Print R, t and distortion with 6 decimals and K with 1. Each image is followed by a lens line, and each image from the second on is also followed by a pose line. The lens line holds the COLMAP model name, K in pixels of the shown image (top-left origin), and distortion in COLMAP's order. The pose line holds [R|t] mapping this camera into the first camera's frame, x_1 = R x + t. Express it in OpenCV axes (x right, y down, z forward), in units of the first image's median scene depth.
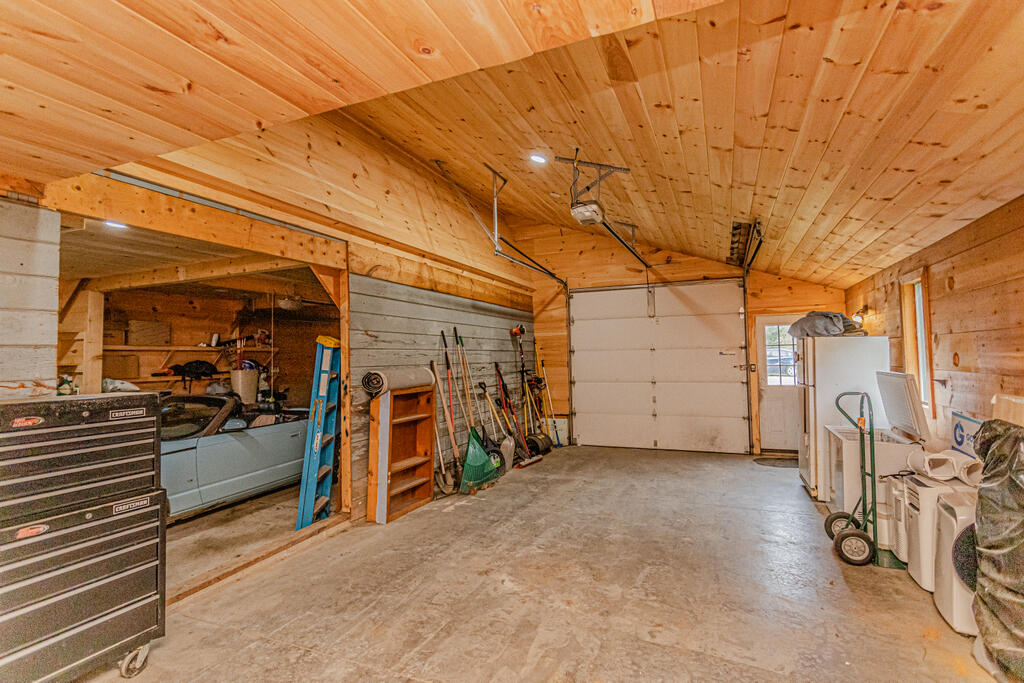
lens RADIAL K [[499.8, 0, 514.8], [0, 499.8, 337.4], [0, 0, 1]] dist [-0.001479, 0.001875]
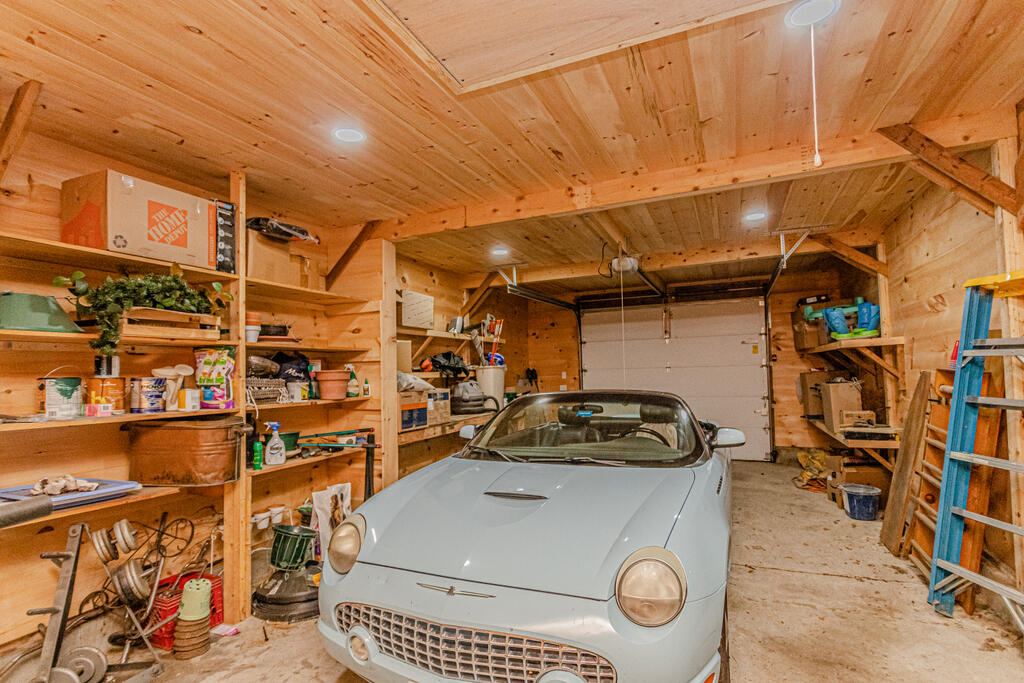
lens RADIAL K [[499.8, 0, 514.8], [0, 499.8, 337.4], [0, 0, 1]] dist [-0.001479, 0.001875]
pose [[0.999844, -0.017482, 0.002349, -0.671722], [0.017530, 0.999597, -0.022310, 0.055876], [-0.001958, 0.022348, 0.999748, 0.331137]]
